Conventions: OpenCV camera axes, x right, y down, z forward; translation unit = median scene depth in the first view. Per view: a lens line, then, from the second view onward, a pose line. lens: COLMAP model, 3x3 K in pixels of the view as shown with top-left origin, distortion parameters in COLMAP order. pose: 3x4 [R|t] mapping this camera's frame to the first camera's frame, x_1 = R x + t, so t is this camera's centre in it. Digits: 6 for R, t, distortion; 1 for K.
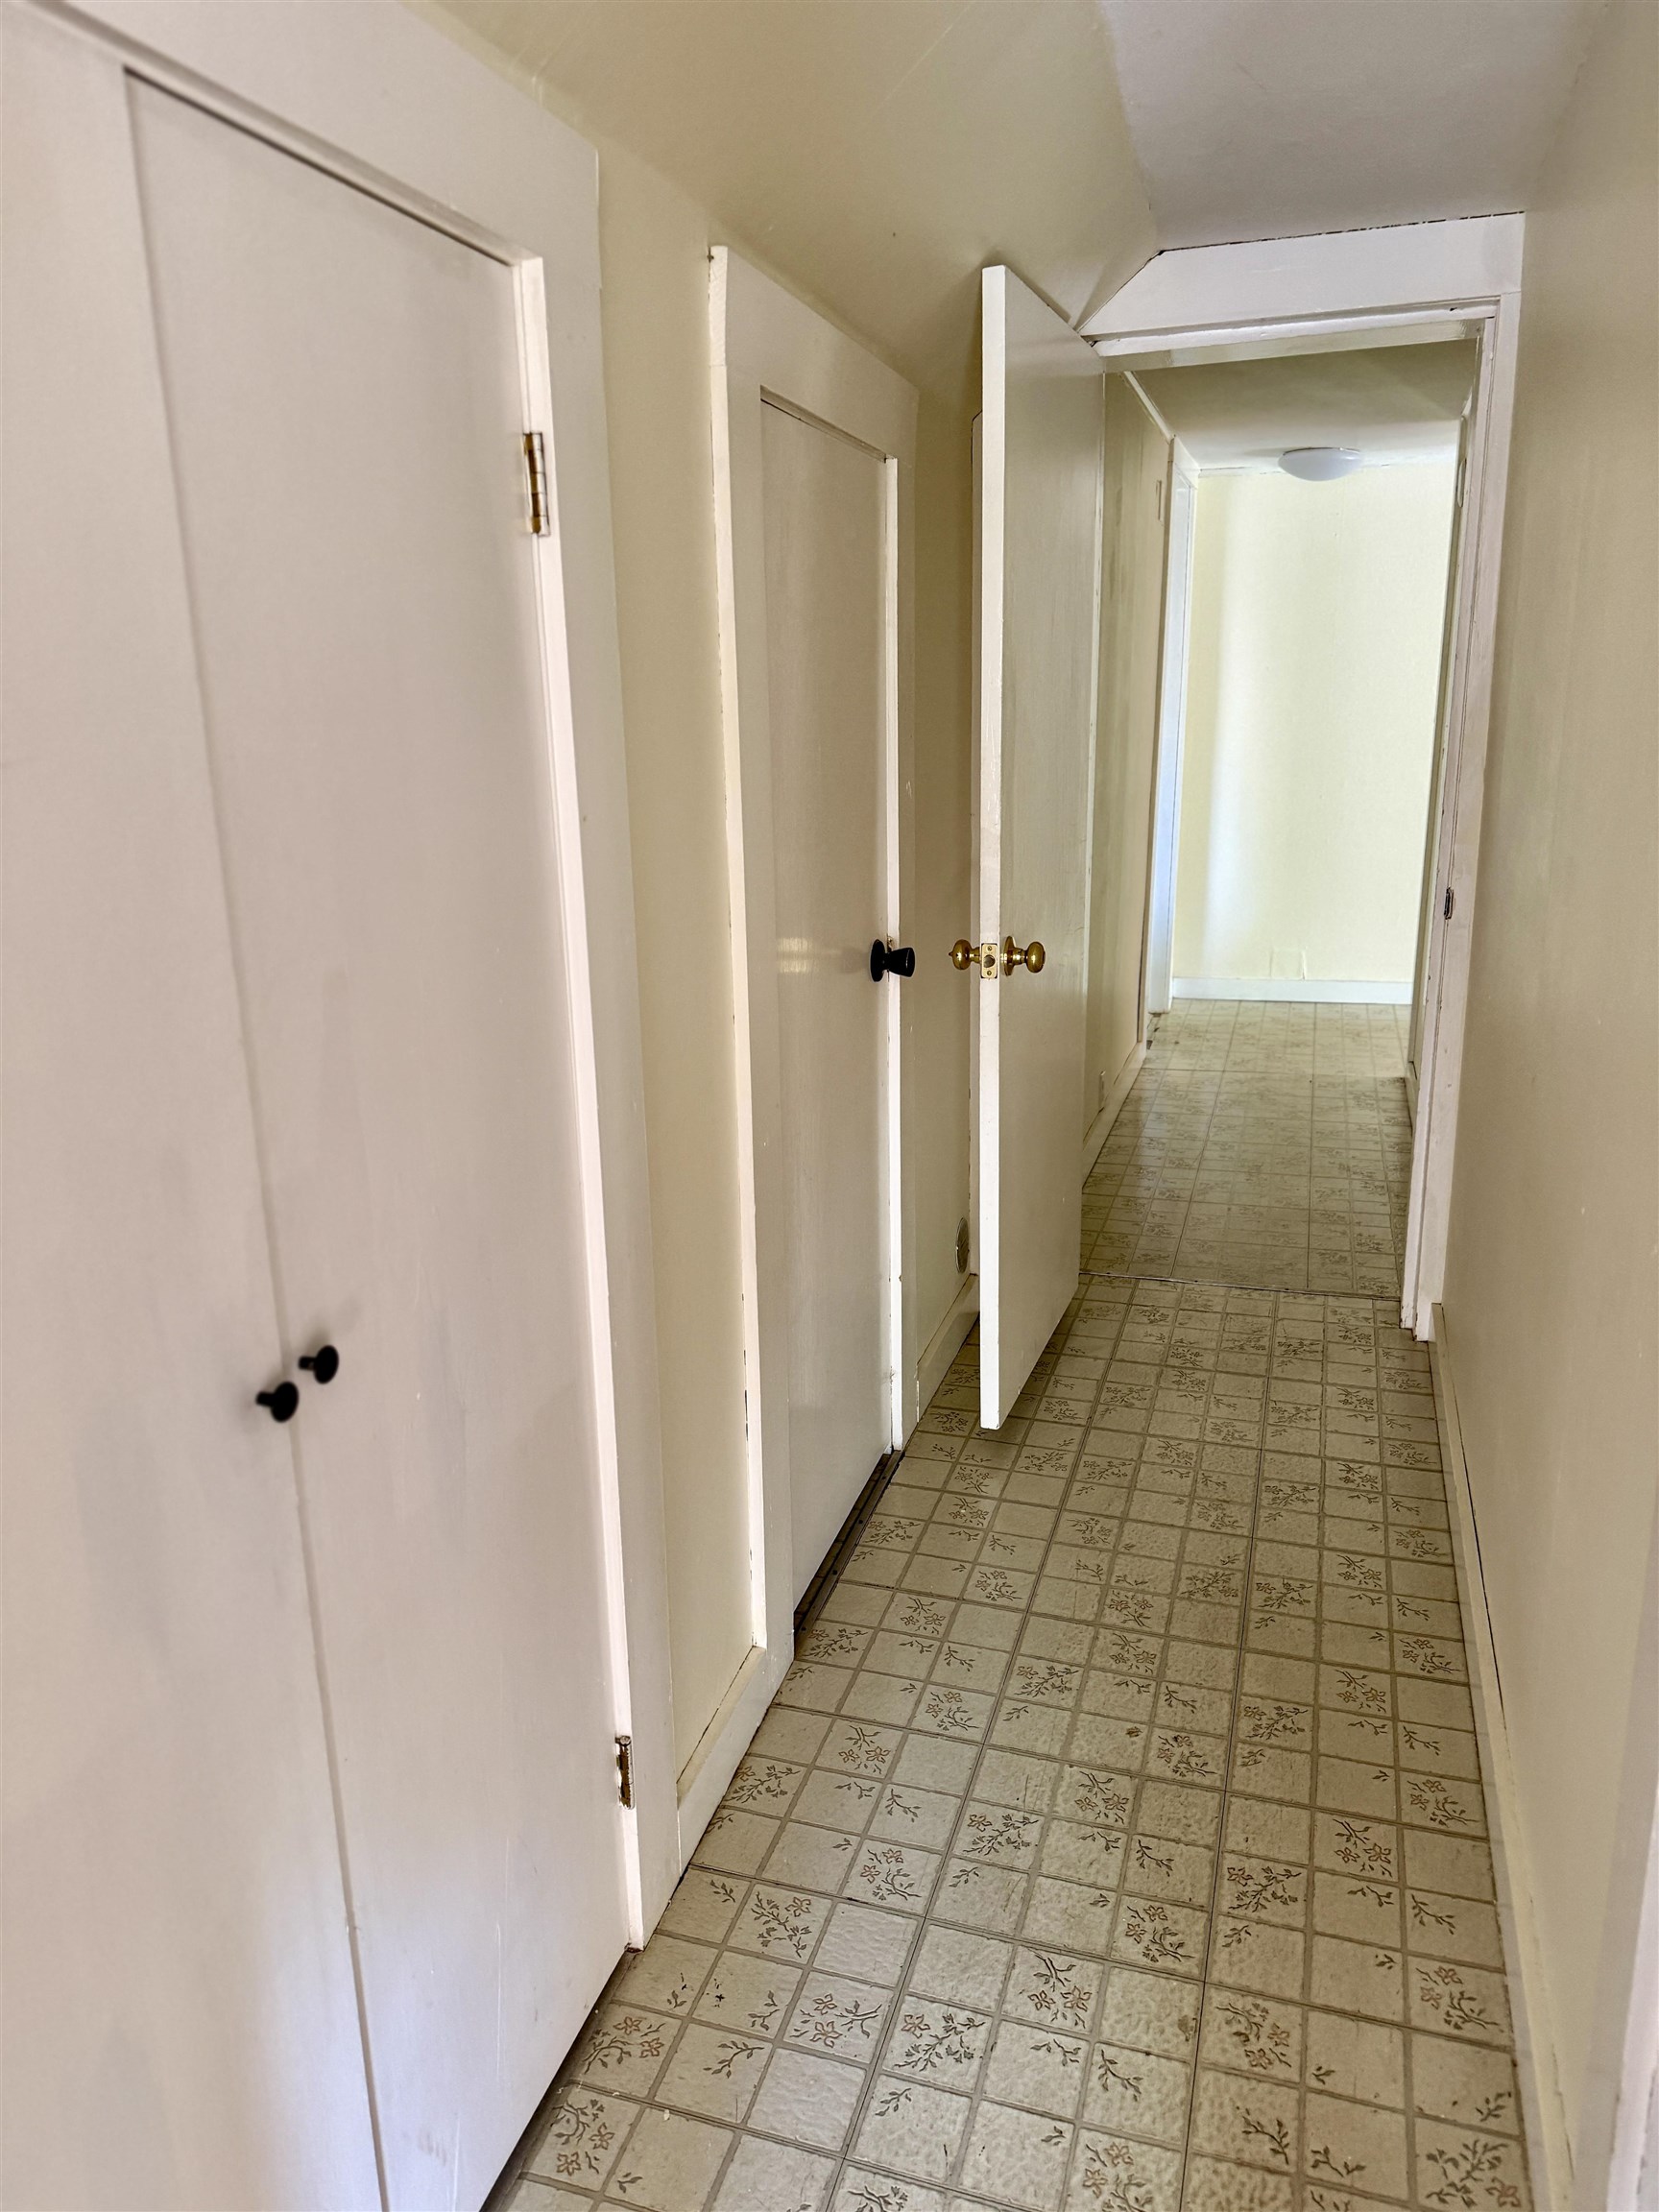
lens RADIAL K [[1531.6, 0, 827.3], [0, 1531.6, 1109.9], [0, 0, 1]] dist [-0.003790, -0.005198]
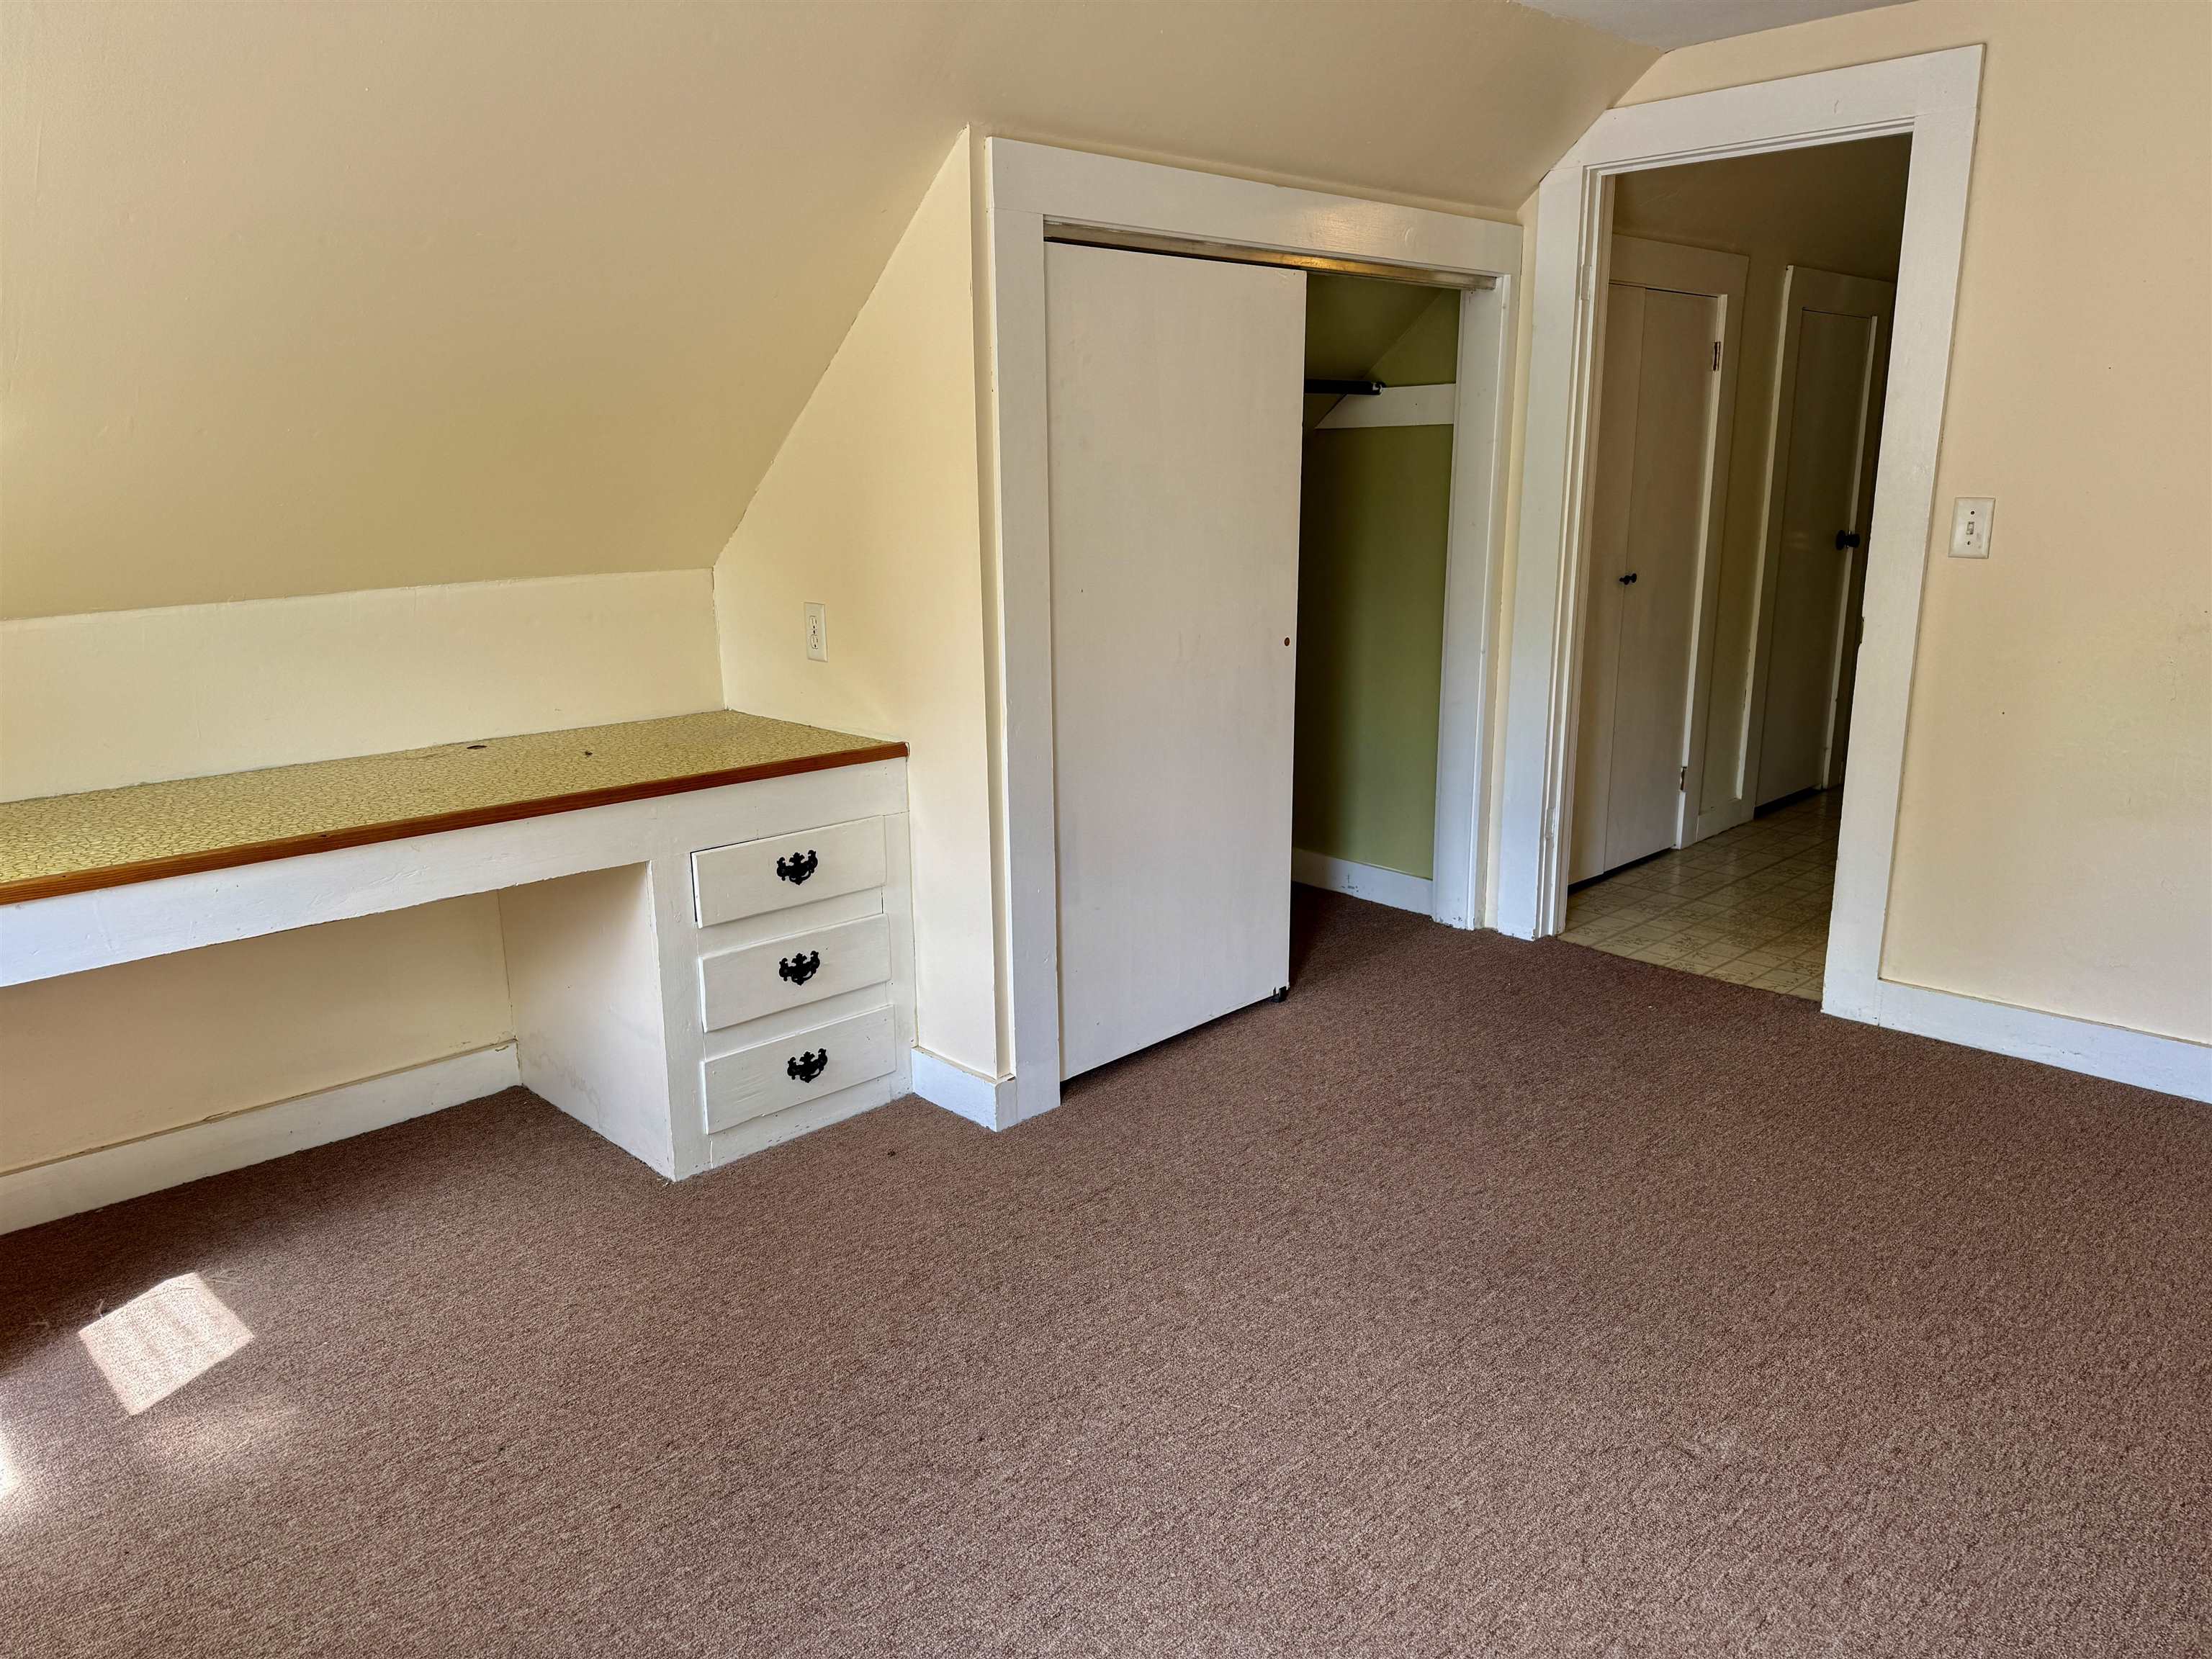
lens RADIAL K [[1531.6, 0, 1106.0], [0, 1531.6, 829.5], [0, 0, 1]] dist [-0.003790, -0.005198]
pose [[0.883891, 0.122351, -0.451405, 0.200677], [-0.117961, 0.992292, 0.037976, 0.484130], [0.452572, 0.019681, 0.891511, -1.880582]]
